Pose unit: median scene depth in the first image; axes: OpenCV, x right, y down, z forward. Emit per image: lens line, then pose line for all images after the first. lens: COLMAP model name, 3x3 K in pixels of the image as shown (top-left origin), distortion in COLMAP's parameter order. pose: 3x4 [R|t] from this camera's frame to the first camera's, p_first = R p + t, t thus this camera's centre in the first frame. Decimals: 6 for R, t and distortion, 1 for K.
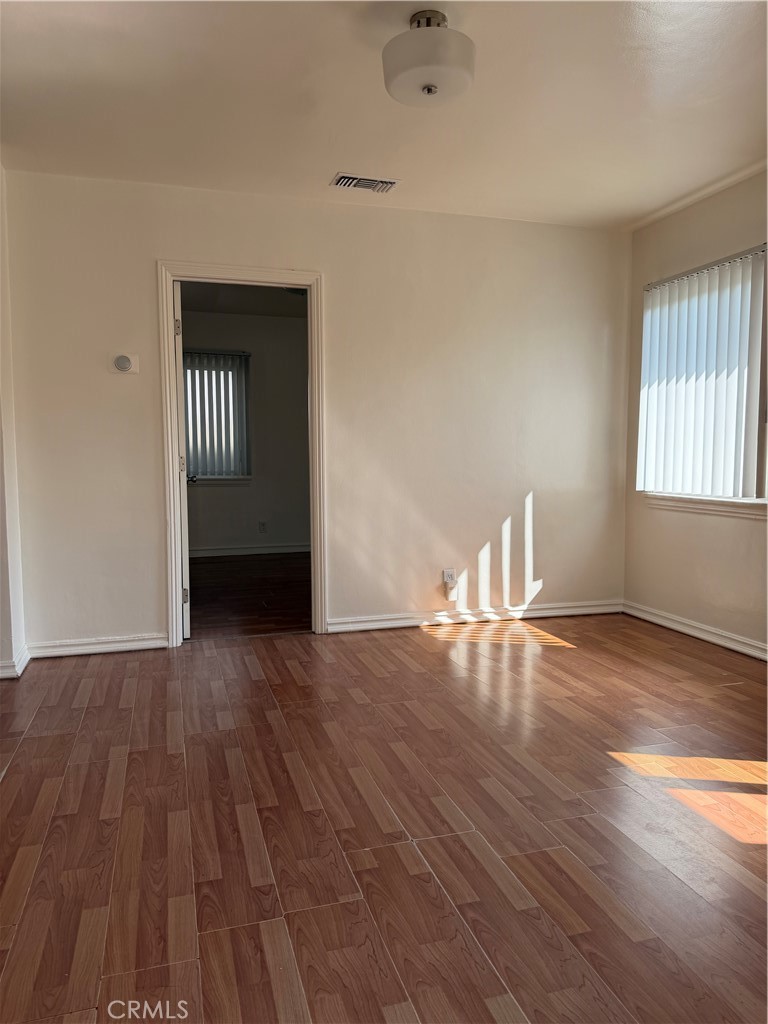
lens RADIAL K [[719.4, 0, 384.7], [0, 719.4, 509.1], [0, 0, 1]] dist [0.054987, -0.070104]
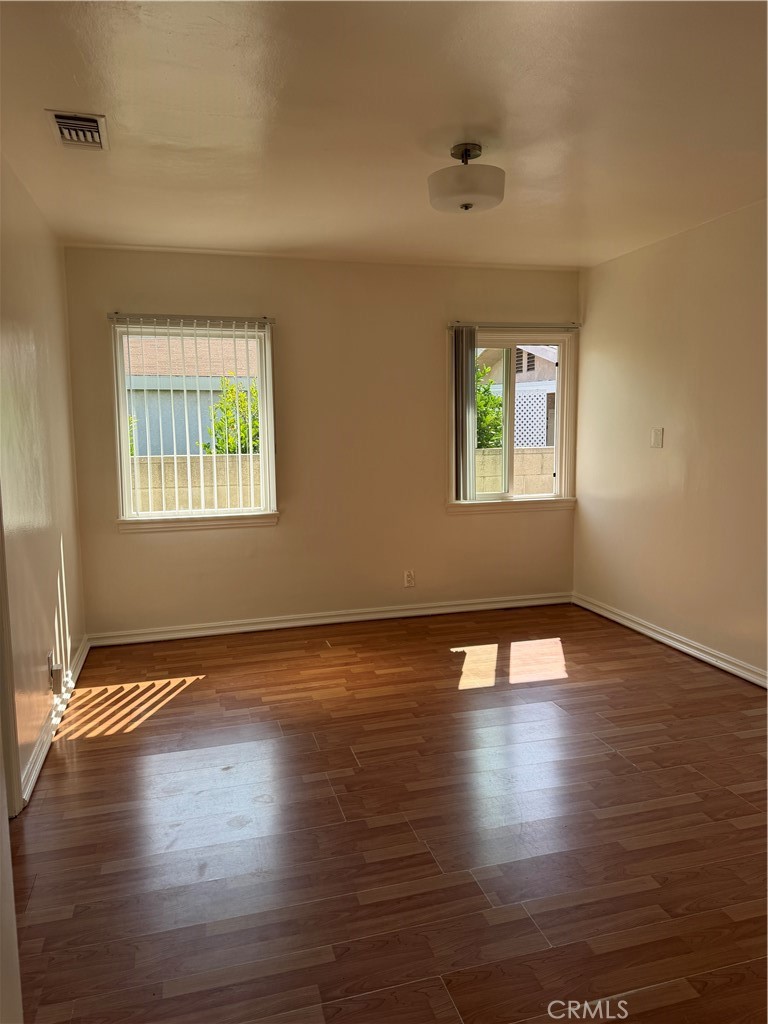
lens RADIAL K [[719.4, 0, 384.7], [0, 719.4, 509.1], [0, 0, 1]] dist [0.054987, -0.070104]
pose [[0.037379, -0.123838, 0.991598, -0.852658], [0.097068, 0.988049, 0.119735, -0.167654], [-0.994576, 0.091777, 0.048953, 0.802925]]
